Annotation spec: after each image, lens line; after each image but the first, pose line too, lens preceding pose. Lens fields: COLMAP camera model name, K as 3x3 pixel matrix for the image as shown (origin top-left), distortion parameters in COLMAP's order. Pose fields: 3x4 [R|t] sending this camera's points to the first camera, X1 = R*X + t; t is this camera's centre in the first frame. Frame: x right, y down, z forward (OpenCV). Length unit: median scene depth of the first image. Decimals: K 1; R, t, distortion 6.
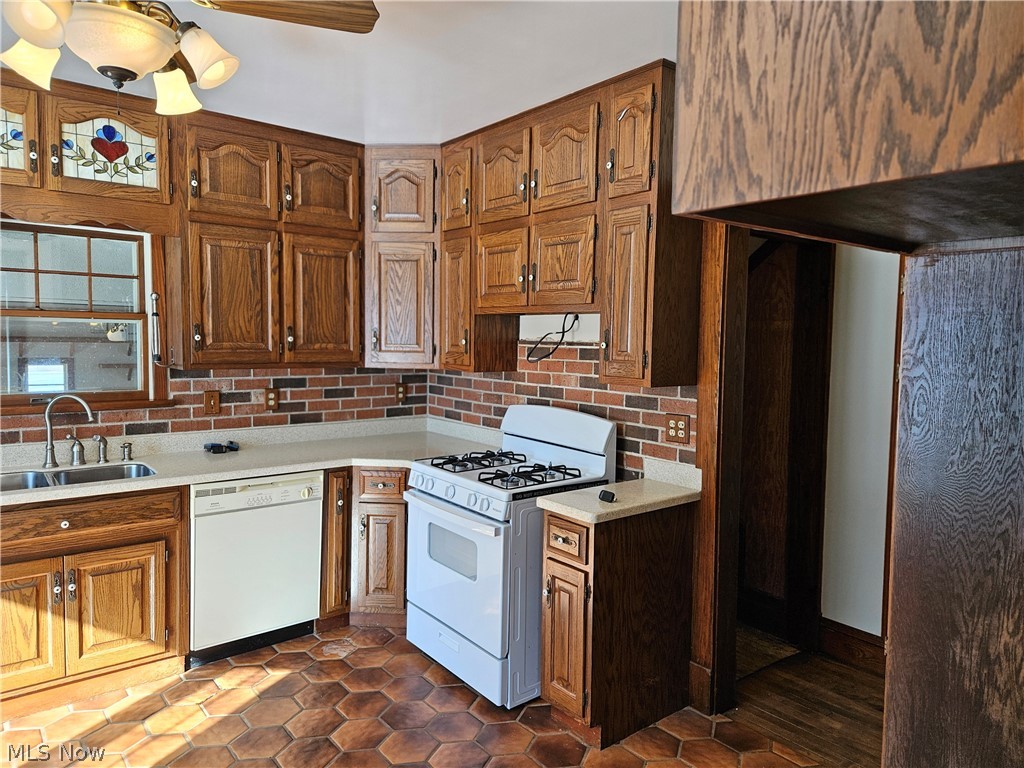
lens RADIAL K [[690.5, 0, 514.3], [0, 690.5, 379.5], [0, 0, 1]] dist [0.083195, -0.074266]
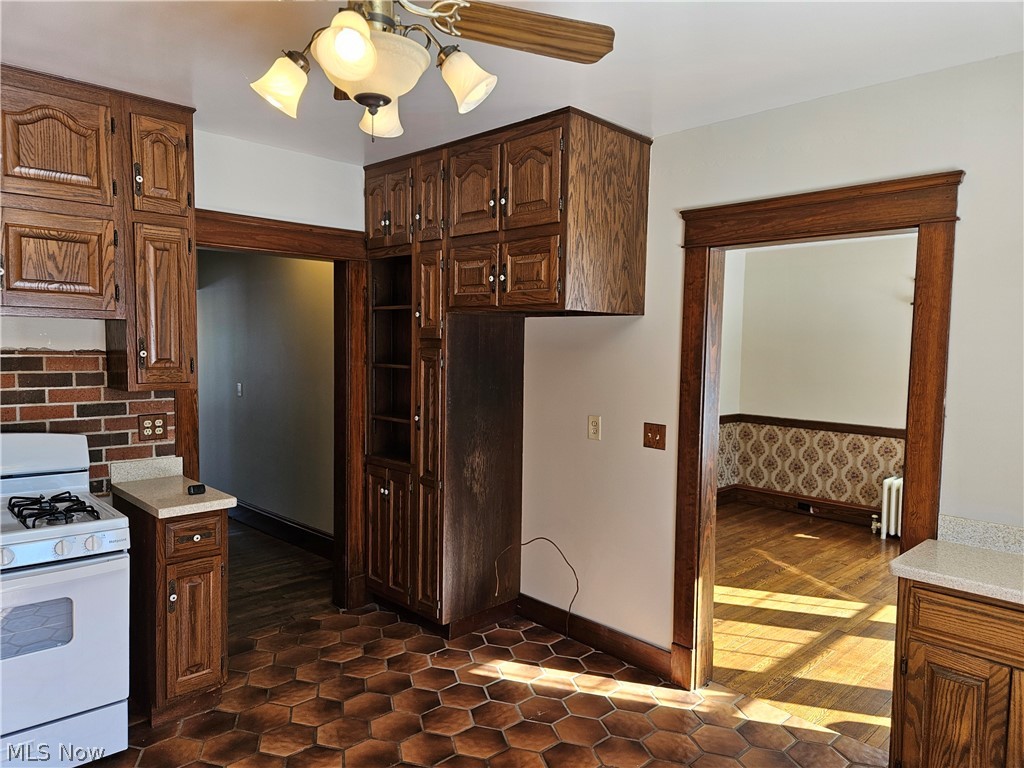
lens RADIAL K [[690.5, 0, 514.3], [0, 690.5, 379.5], [0, 0, 1]] dist [0.083195, -0.074266]
pose [[-0.102922, -0.071563, 0.992112, -0.329827], [0.045389, 0.996032, 0.076554, -0.022729], [-0.993653, 0.052910, -0.099266, 0.192128]]
